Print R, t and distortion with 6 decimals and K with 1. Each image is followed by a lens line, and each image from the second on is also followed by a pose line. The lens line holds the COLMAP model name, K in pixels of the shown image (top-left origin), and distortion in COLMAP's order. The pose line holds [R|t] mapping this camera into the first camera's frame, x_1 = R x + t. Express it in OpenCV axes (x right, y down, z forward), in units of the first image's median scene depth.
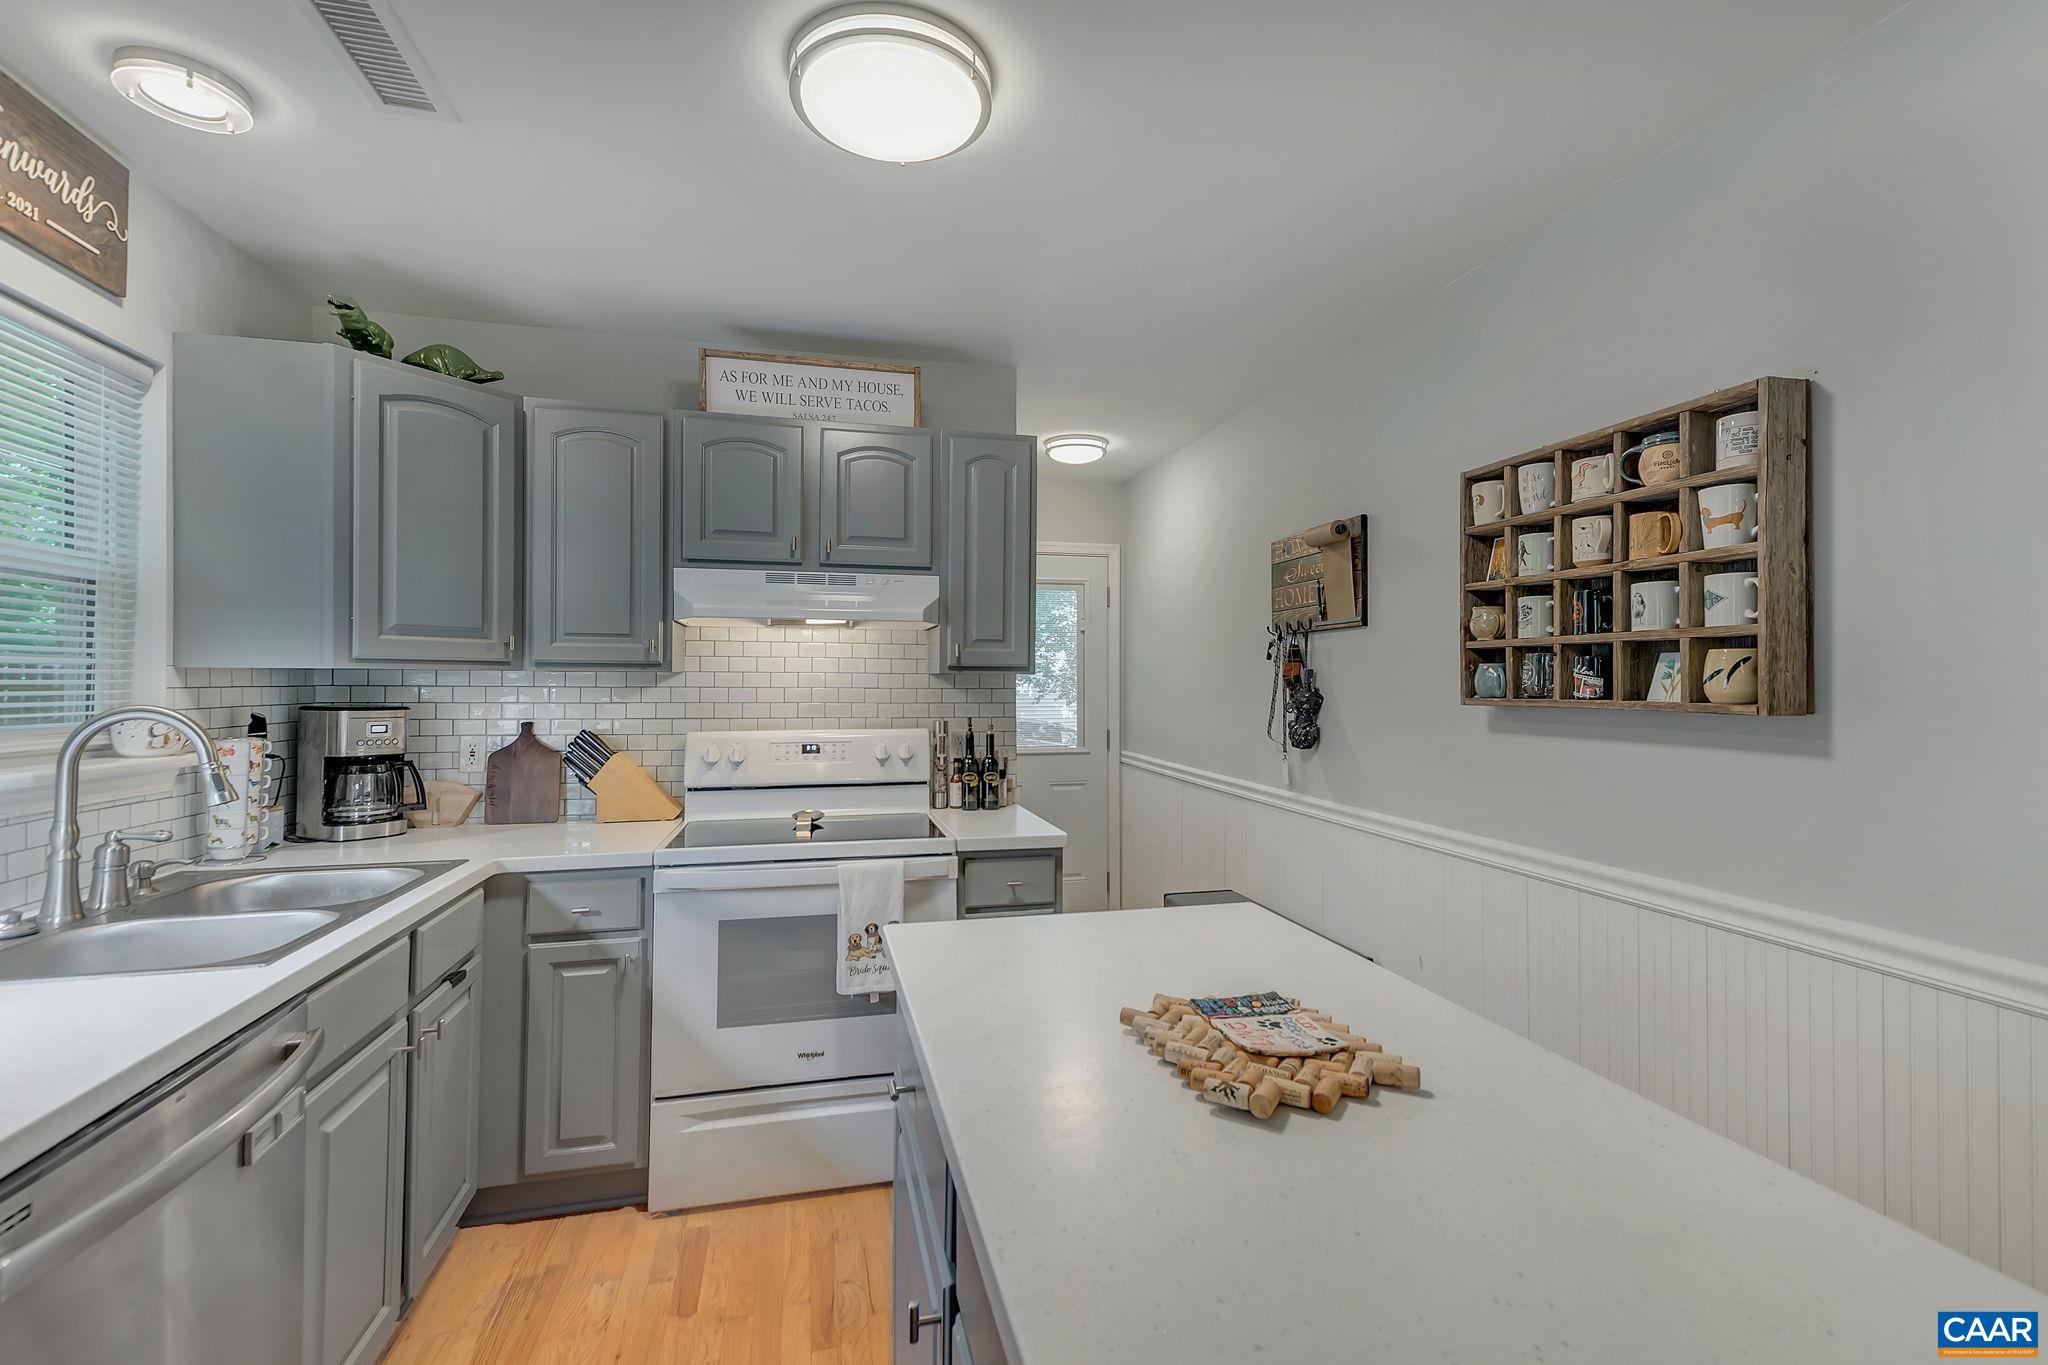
lens RADIAL K [[899.8, 0, 1028.4], [0, 899.8, 671.8], [0, 0, 1]] dist [0.016352, -0.000071]
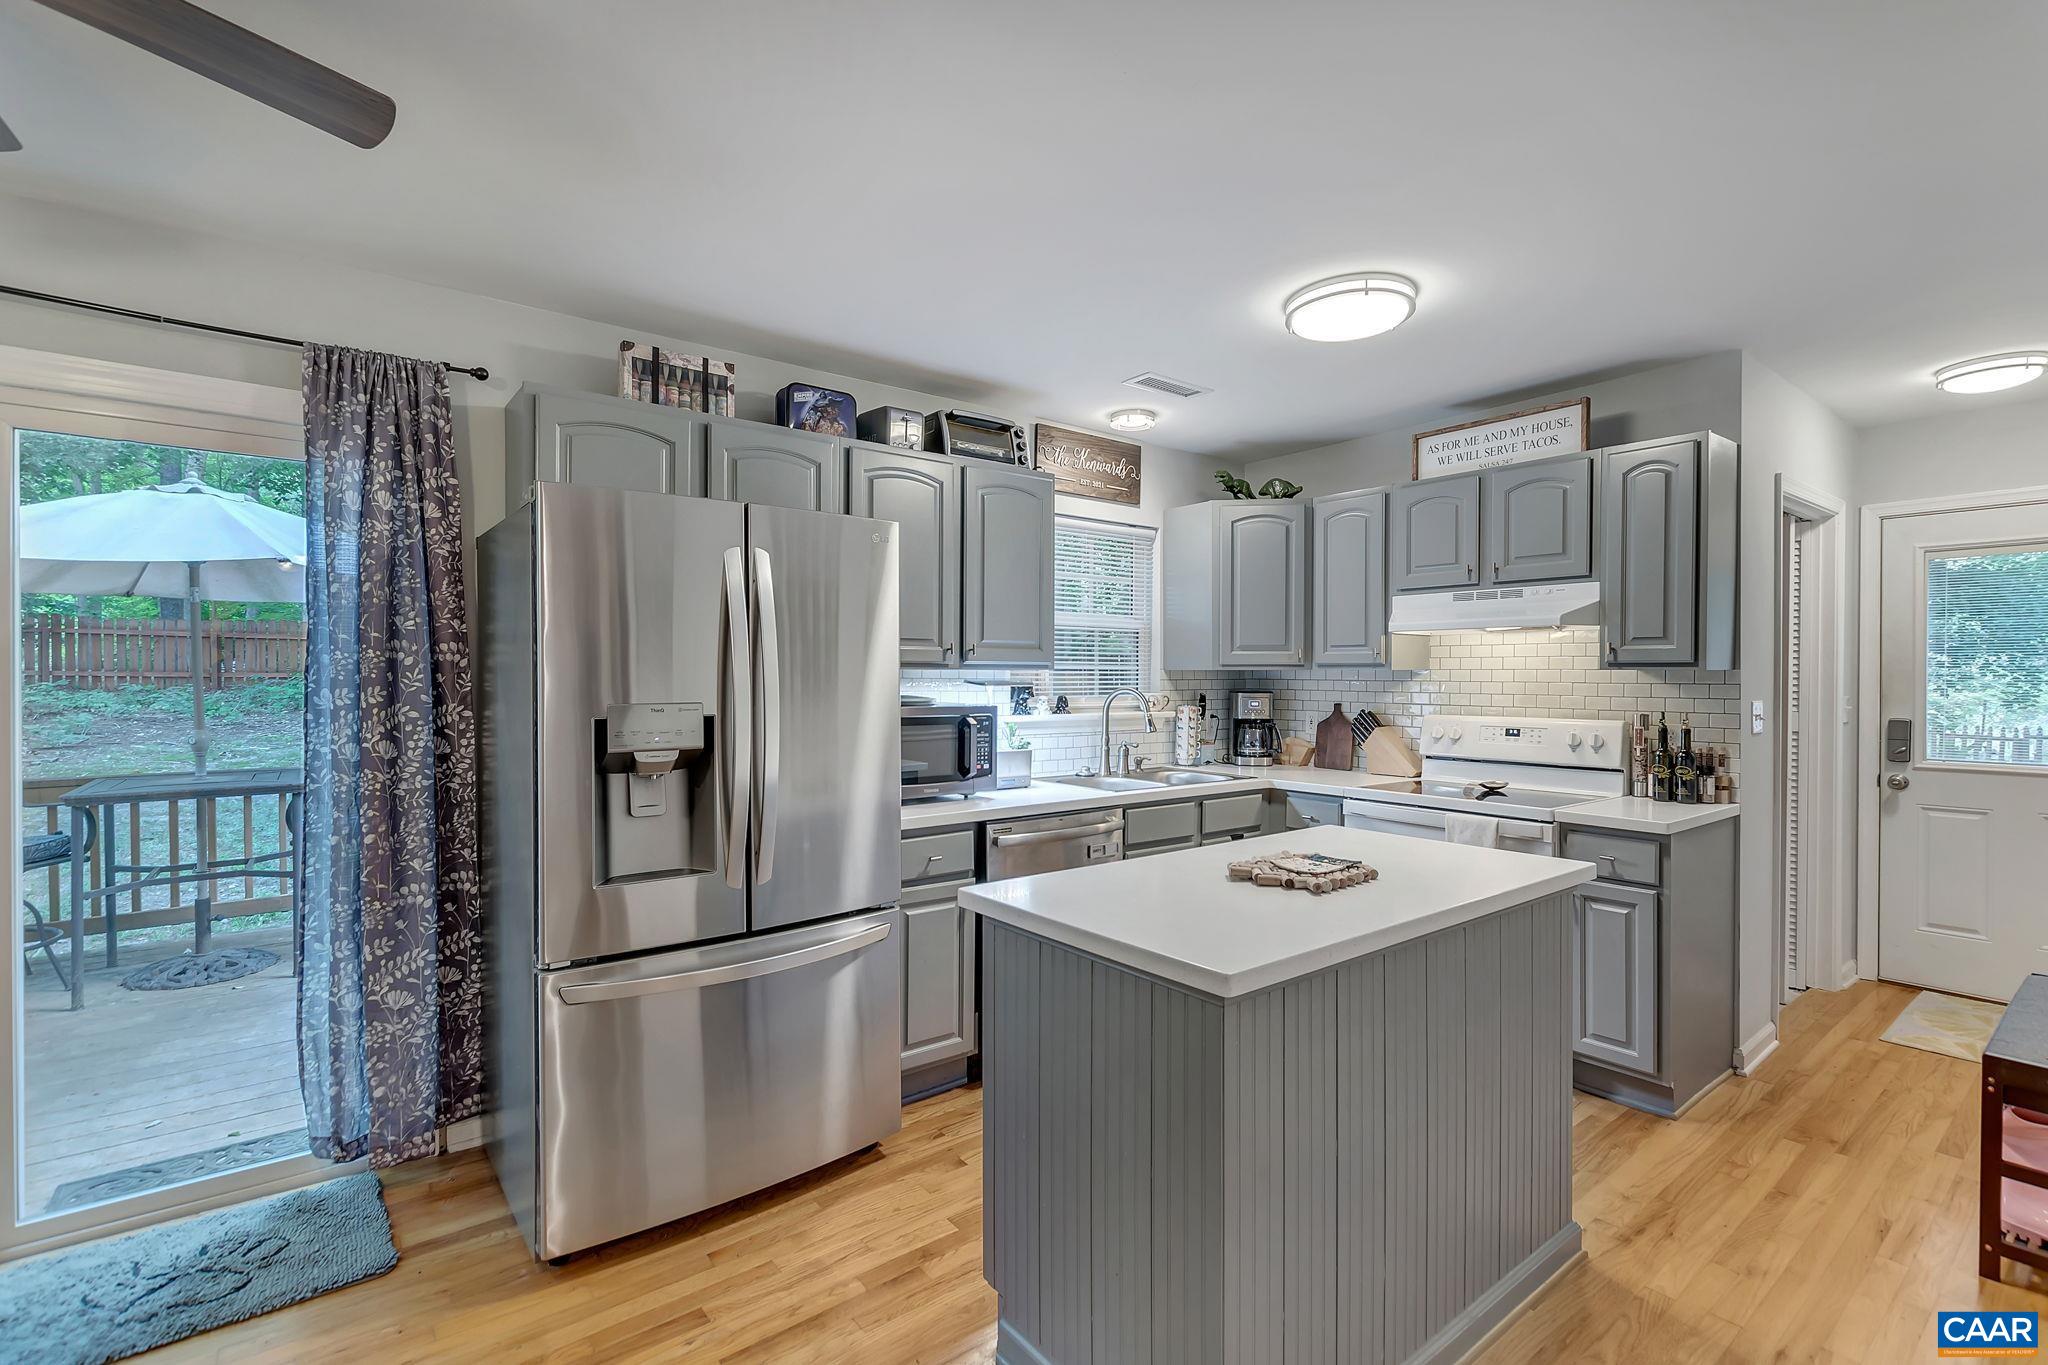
lens RADIAL K [[925.3, 0, 1062.2], [0, 925.3, 668.7], [0, 0, 1]] dist [-0.003106, -0.000550]
pose [[0.417308, -0.008349, -0.908727, 0.677751], [0.009467, 0.999943, -0.004840, 0.000183], [0.908716, -0.006584, 0.417364, -0.076500]]
